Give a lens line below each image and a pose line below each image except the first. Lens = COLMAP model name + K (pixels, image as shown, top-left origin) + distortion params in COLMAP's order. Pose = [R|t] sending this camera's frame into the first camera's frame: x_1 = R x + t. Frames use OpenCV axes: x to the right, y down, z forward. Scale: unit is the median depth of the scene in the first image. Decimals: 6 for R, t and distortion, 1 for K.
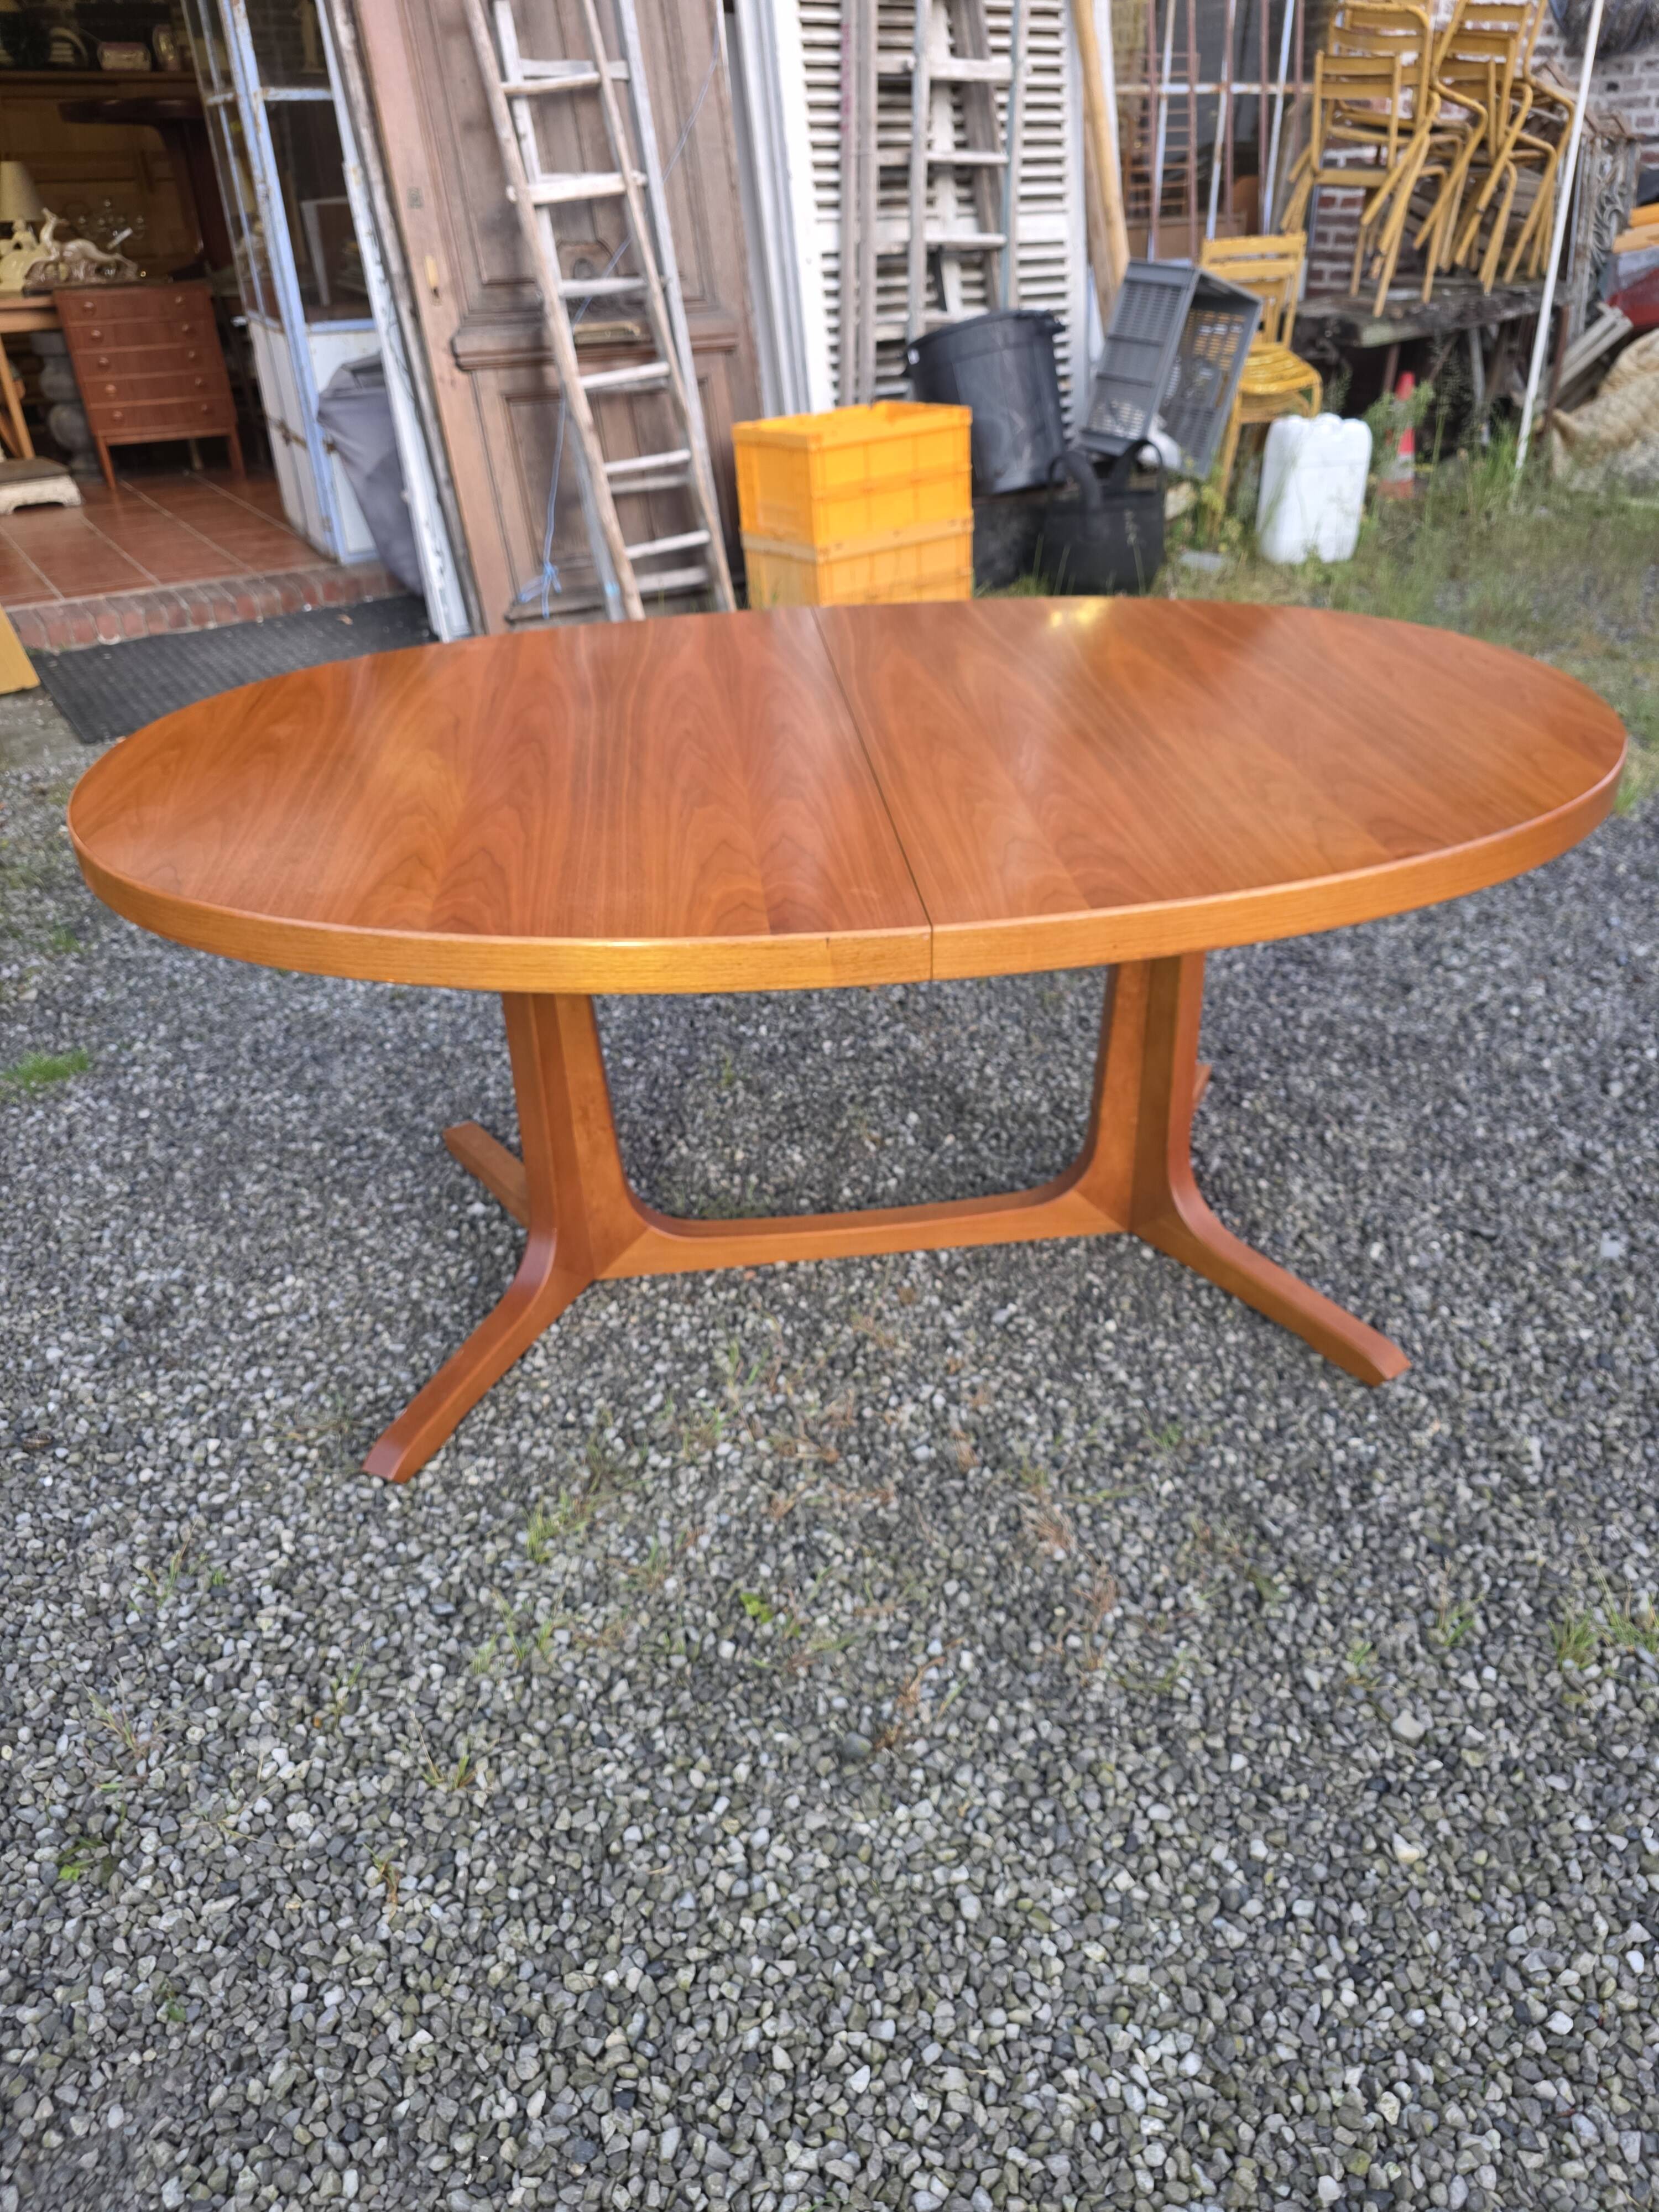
lens RADIAL K [[1499.0, 0, 829.5], [0, 1499.0, 1106.0], [0, 0, 1]] dist [0.027085, -0.019342]
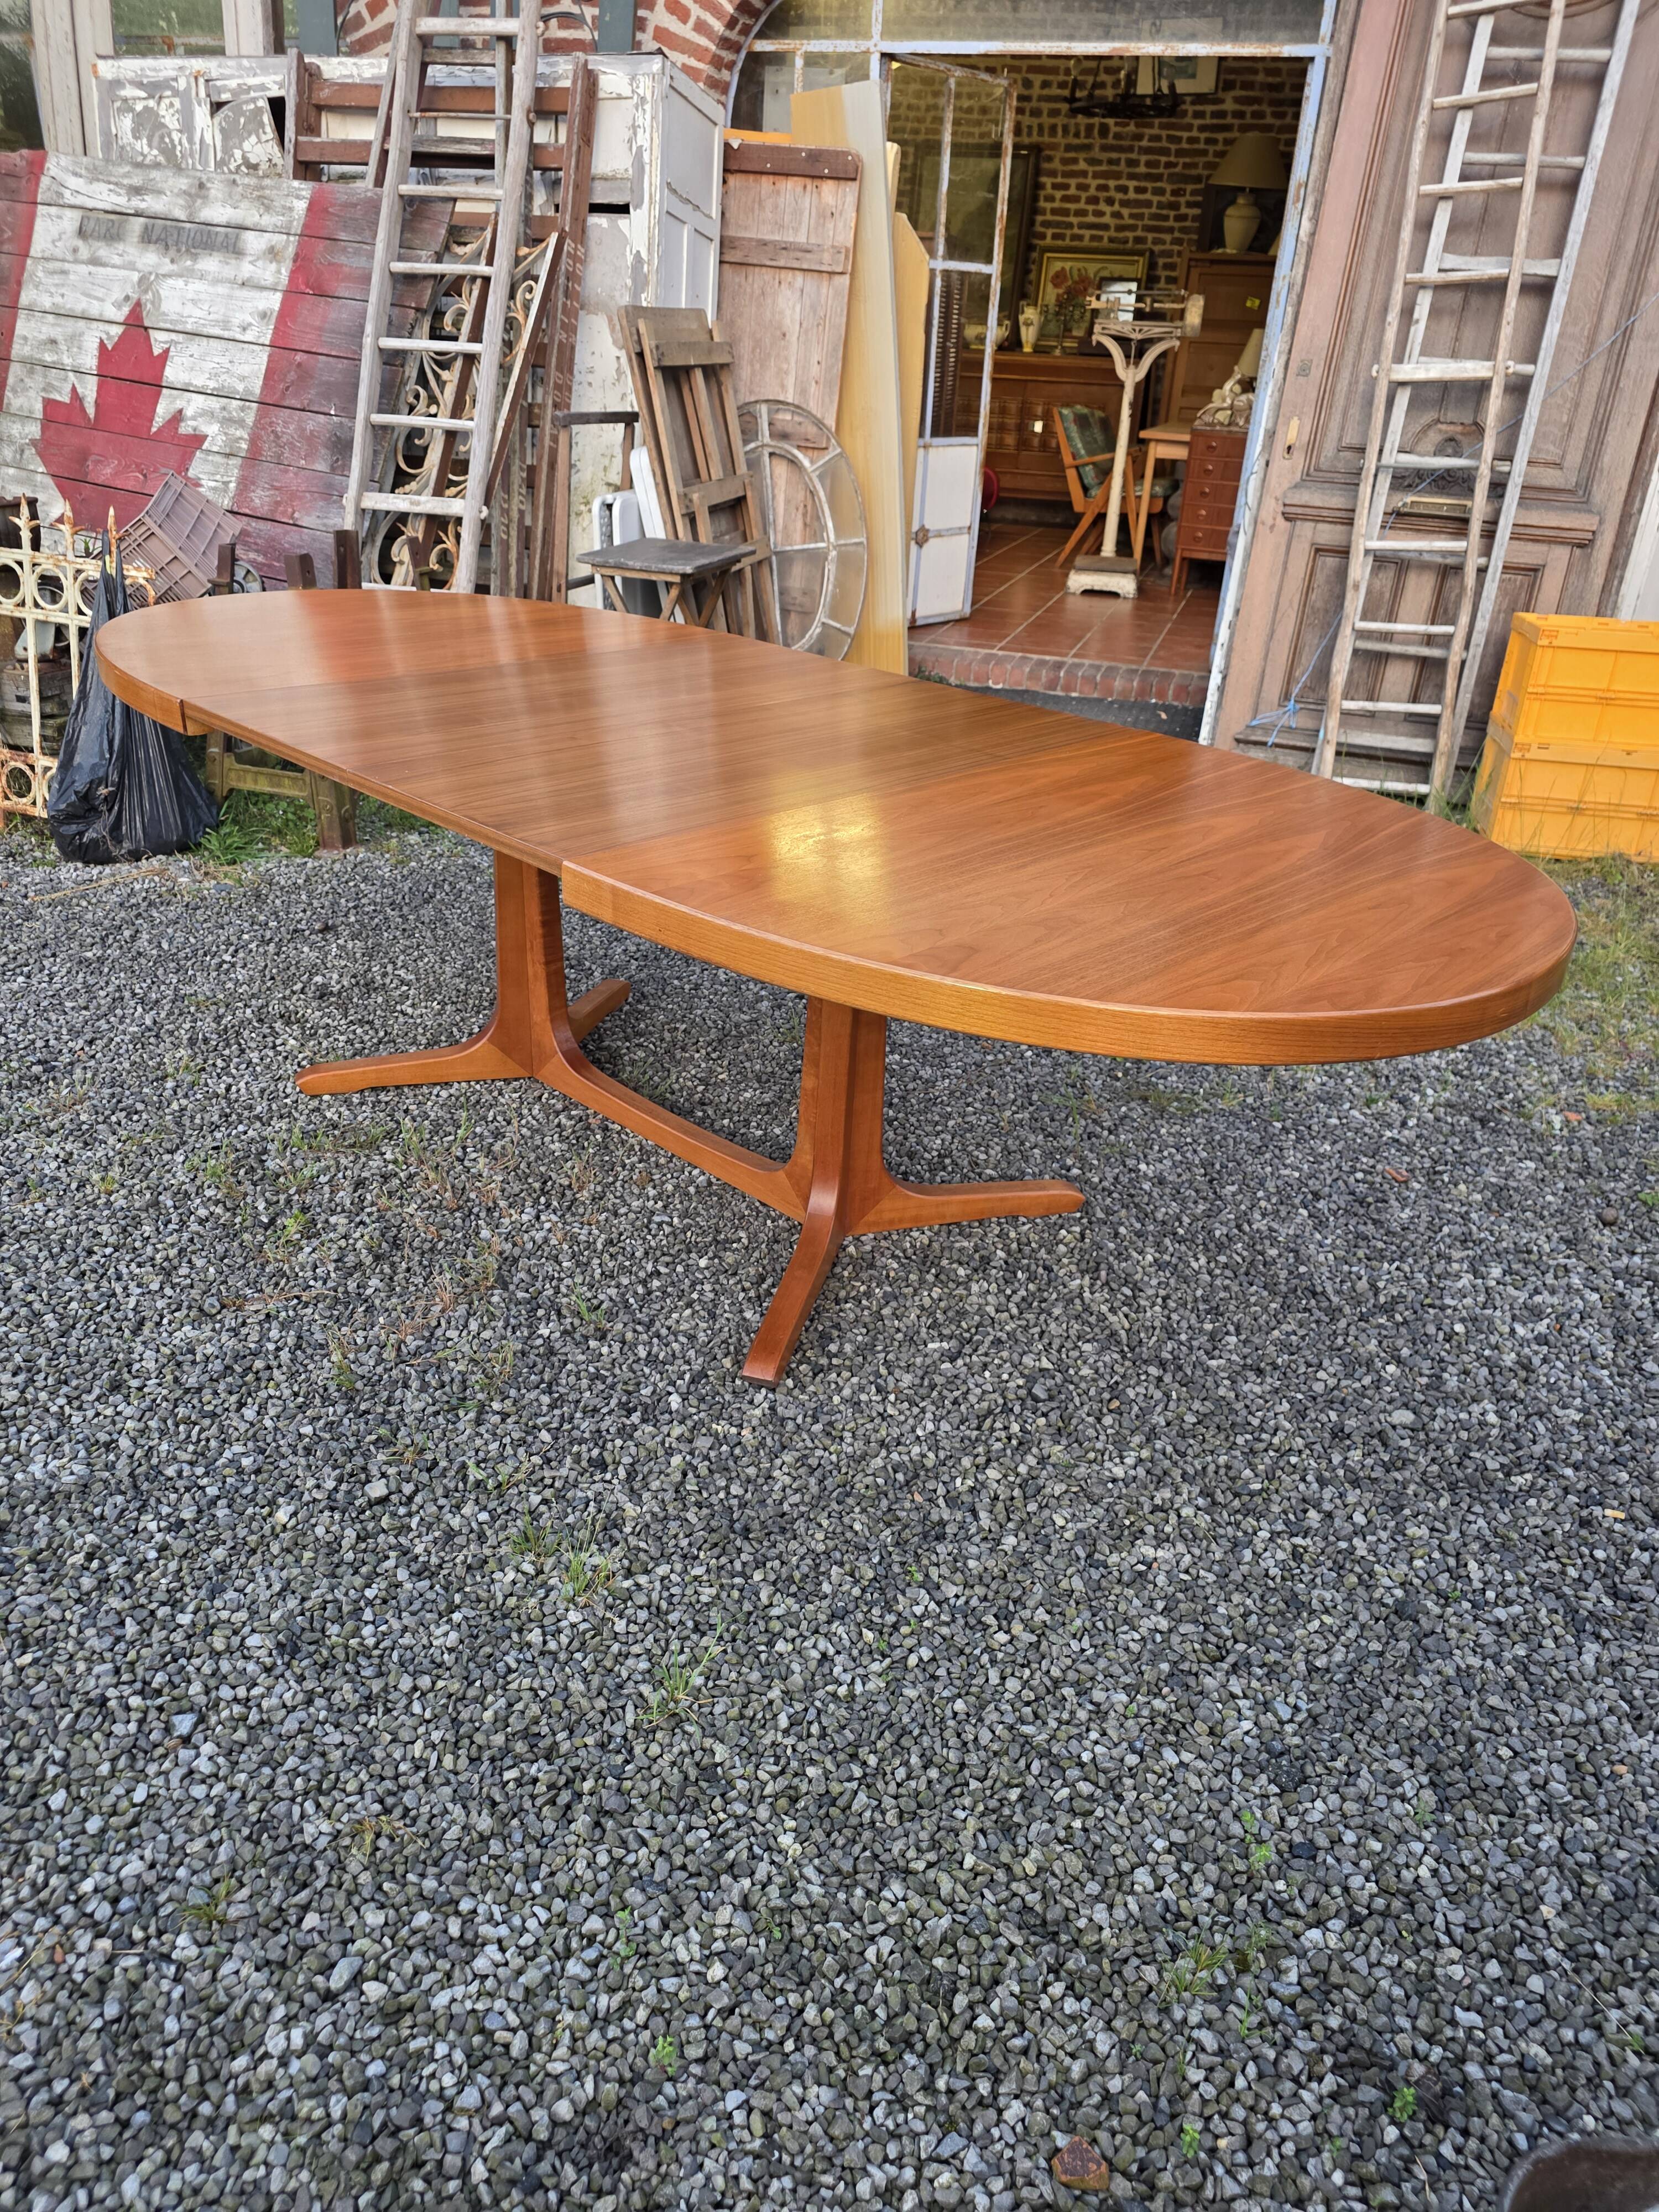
lens RADIAL K [[1488.9, 0, 828.4], [0, 1488.9, 1118.9], [0, 0, 1]] dist [0.052349, -0.046996]
pose [[0.648092, 0.404642, -0.645168, 0.903418], [-0.457207, 0.884239, 0.095306, -0.104537], [0.609048, 0.233209, 0.758073, 0.132220]]
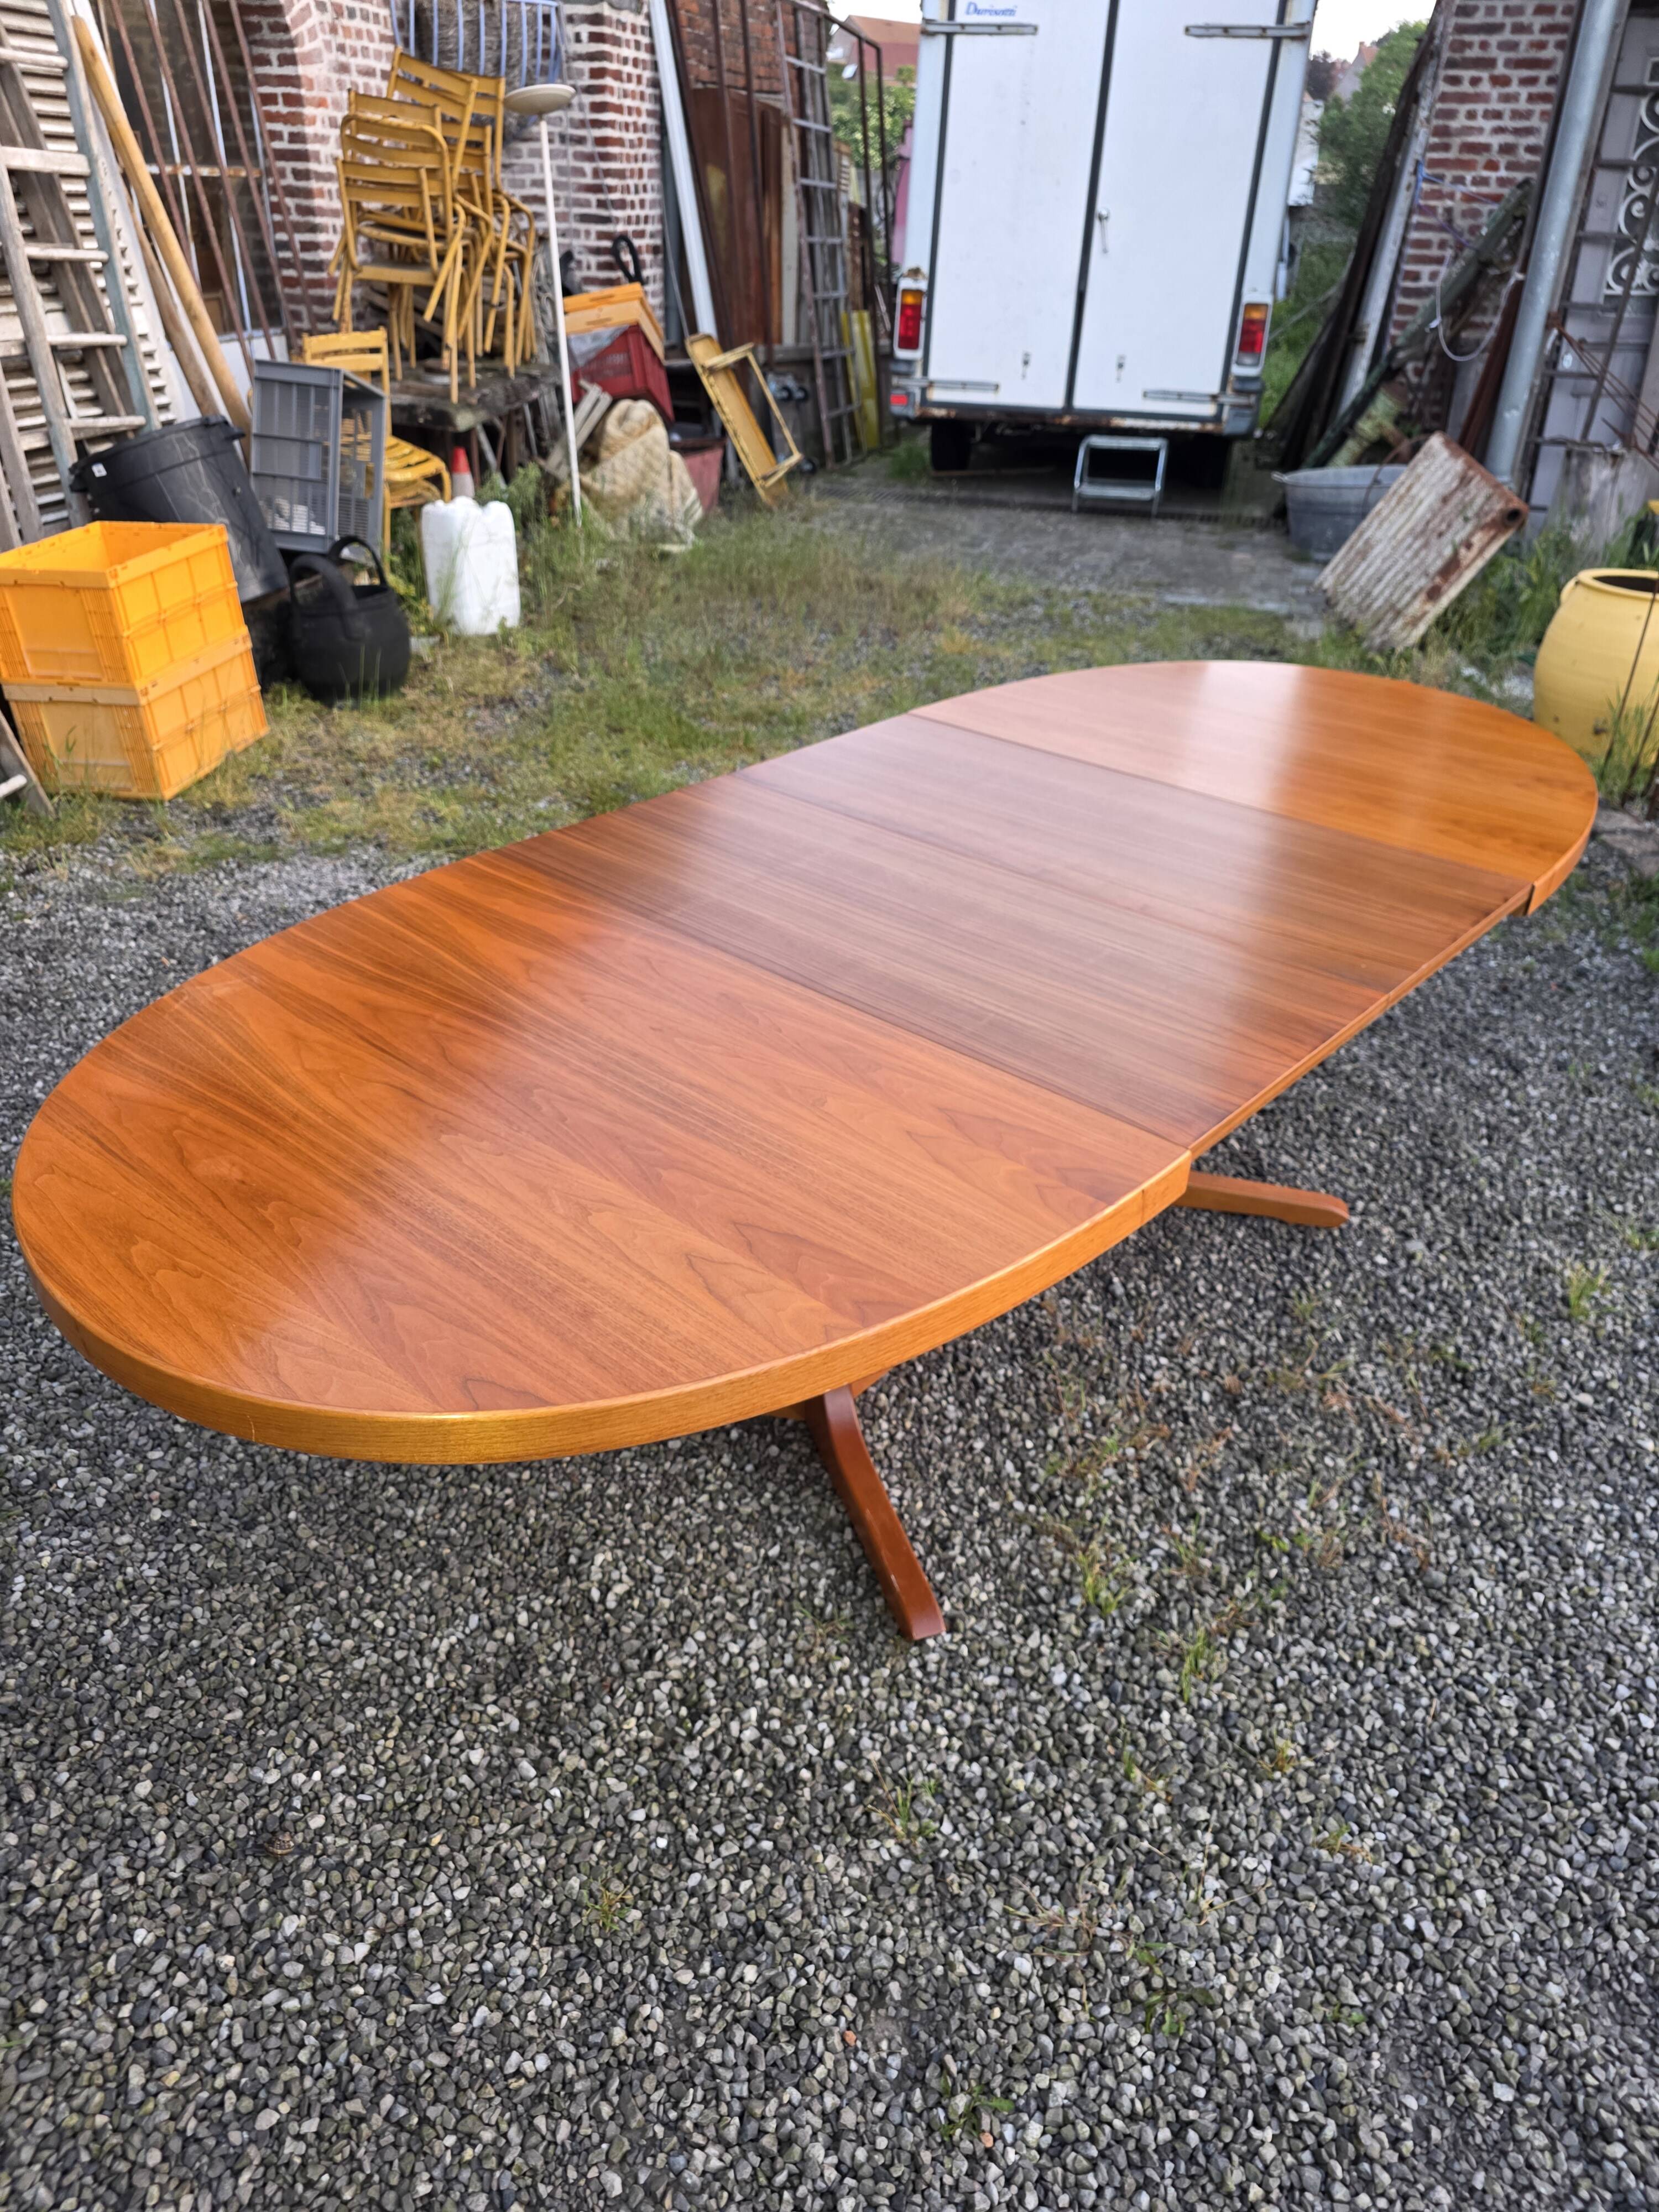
lens RADIAL K [[1499.0, 0, 829.5], [0, 1499.0, 1106.0], [0, 0, 1]] dist [0.027085, -0.019342]
pose [[0.722776, -0.318334, 0.613399, -0.736840], [0.325356, 0.939815, 0.104363, -0.200964], [-0.609704, 0.124142, 0.782848, 0.137744]]
